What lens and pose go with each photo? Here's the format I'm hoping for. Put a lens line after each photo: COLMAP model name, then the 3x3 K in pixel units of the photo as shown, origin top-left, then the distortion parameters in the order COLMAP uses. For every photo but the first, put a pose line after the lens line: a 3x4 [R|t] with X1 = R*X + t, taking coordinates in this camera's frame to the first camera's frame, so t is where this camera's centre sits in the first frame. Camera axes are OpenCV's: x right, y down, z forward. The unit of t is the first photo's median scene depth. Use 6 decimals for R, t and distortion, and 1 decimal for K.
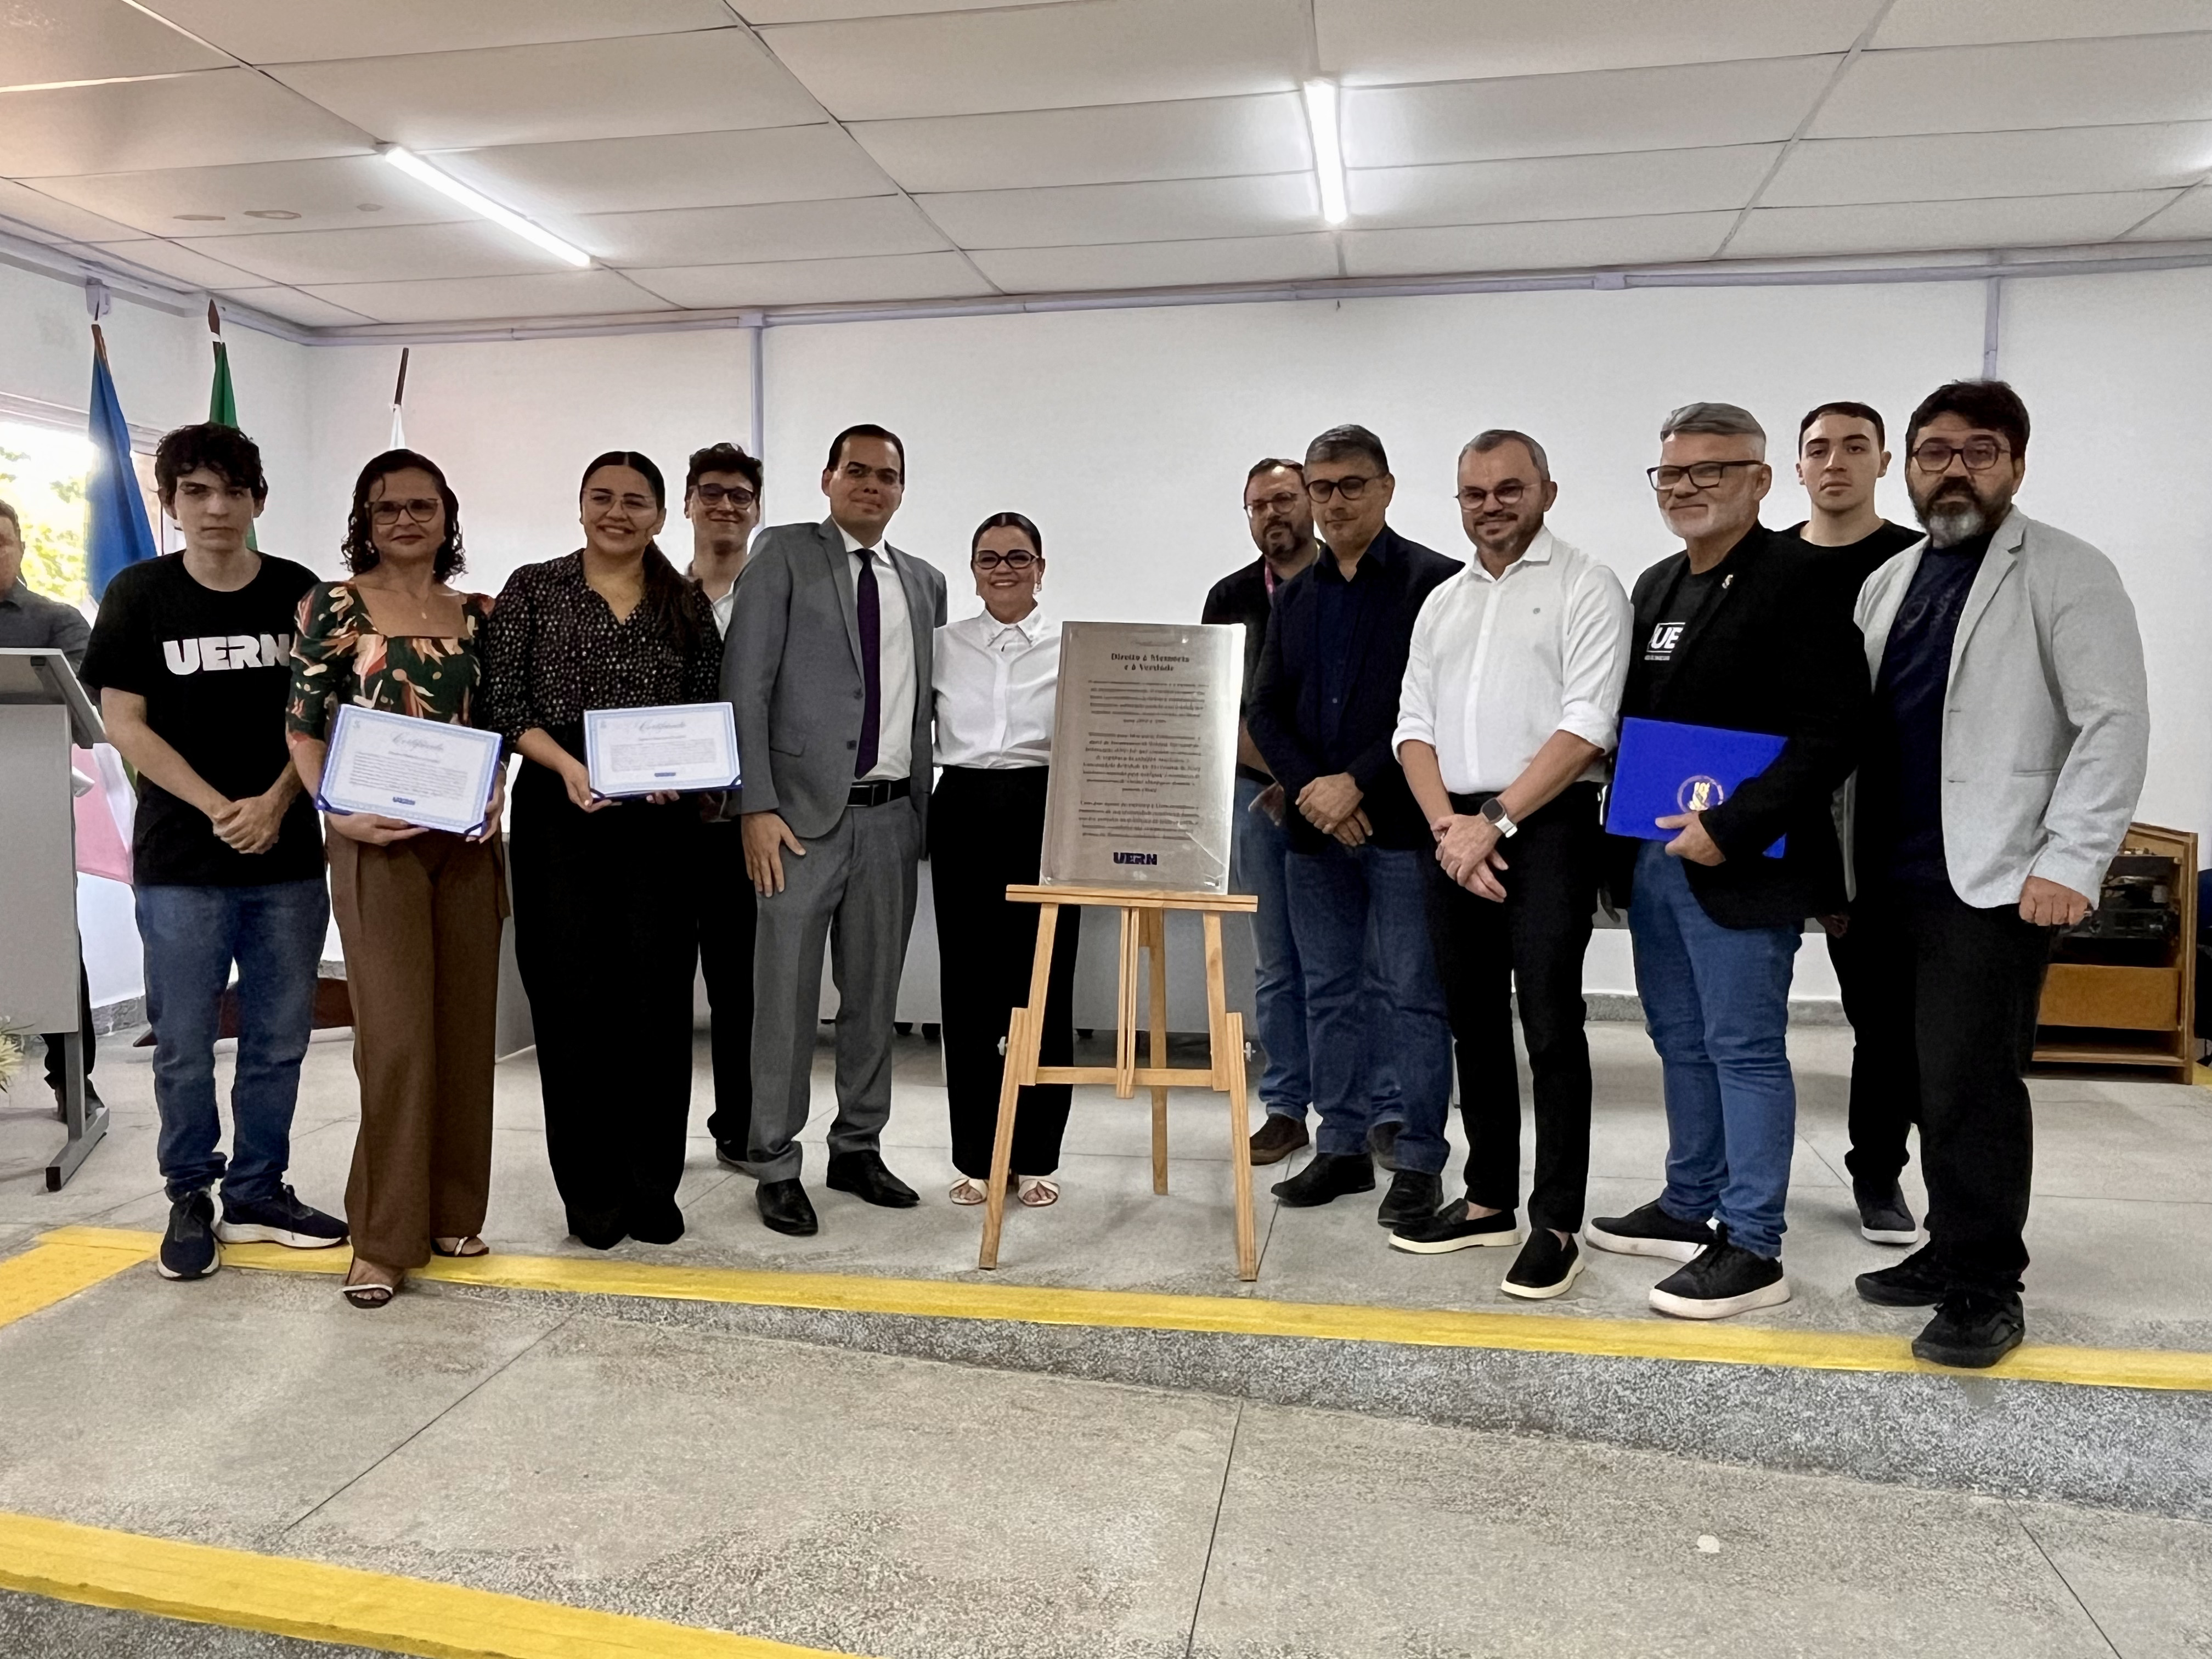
lens RADIAL K [[1664.9, 0, 1092.3], [0, 1664.9, 825.0], [0, 0, 1]] dist [0.011584, -0.014983]
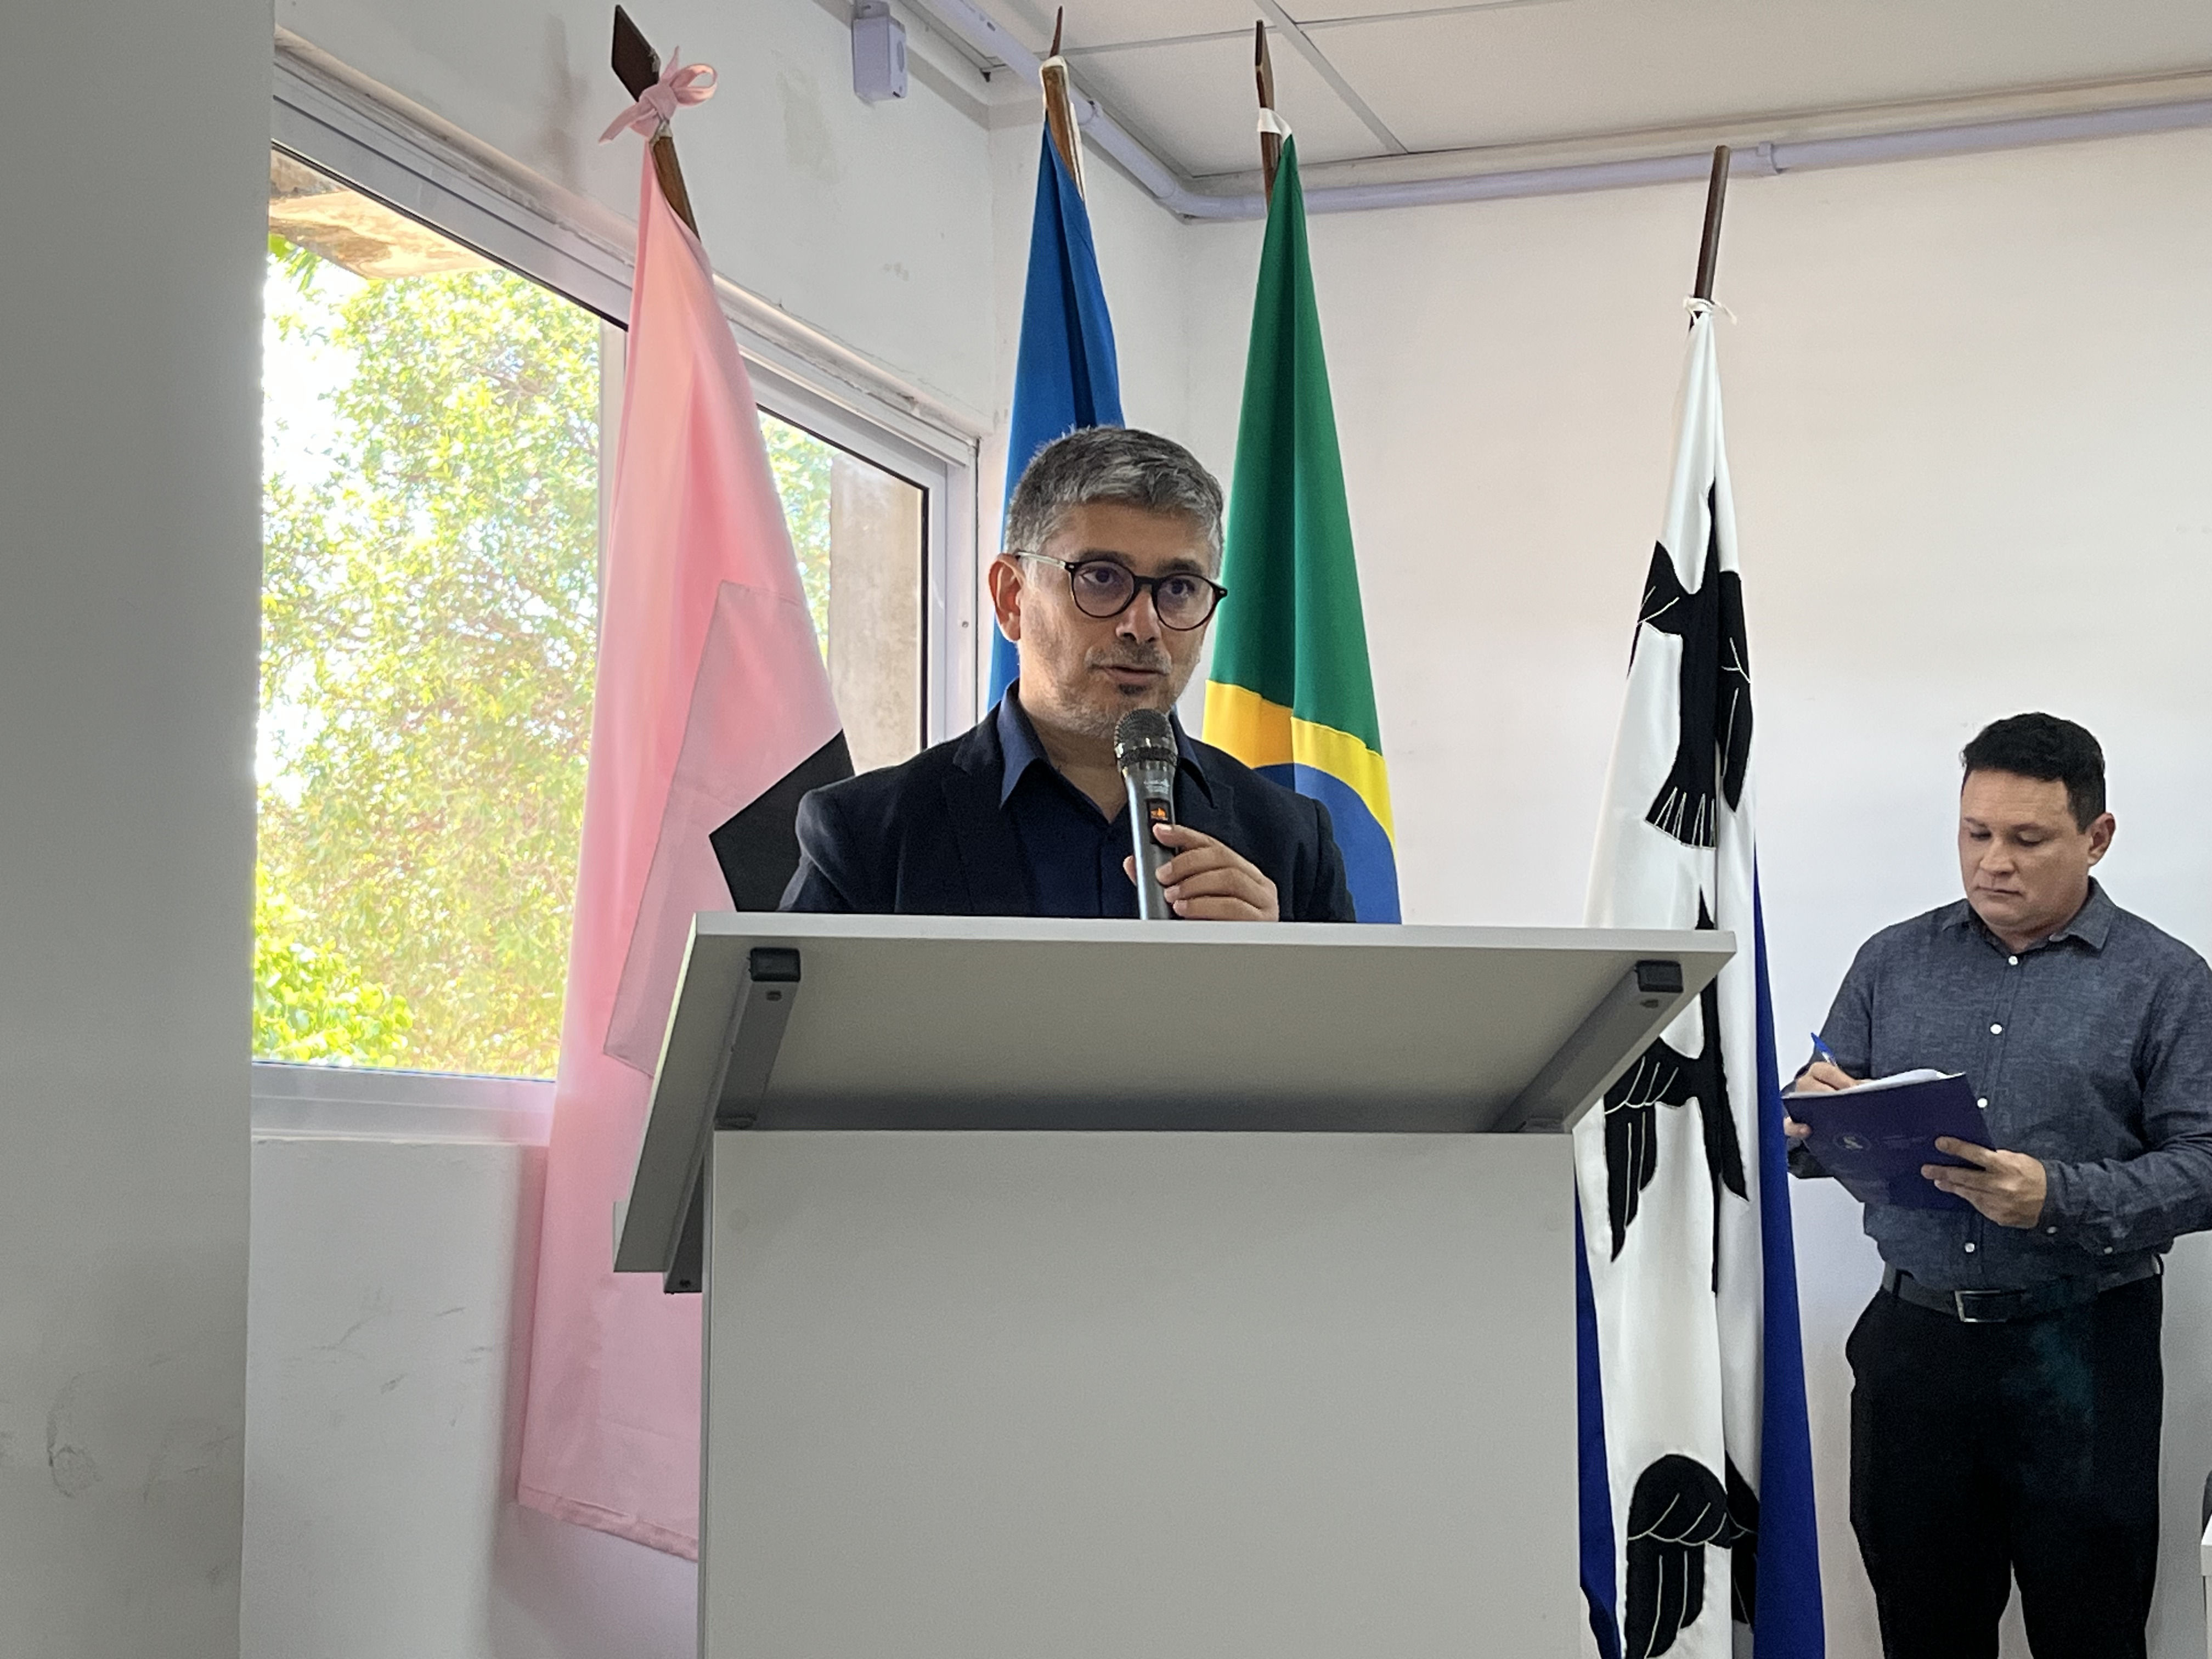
lens RADIAL K [[3462.3, 0, 1186.4], [0, 3462.3, 862.7], [0, 0, 1]] dist [0.135092, 0.000000]
pose [[0.992668, -0.016619, -0.119726, -0.770224], [-0.003334, 0.986361, -0.164565, -0.020936], [0.120828, 0.163757, 0.979073, 0.493466]]
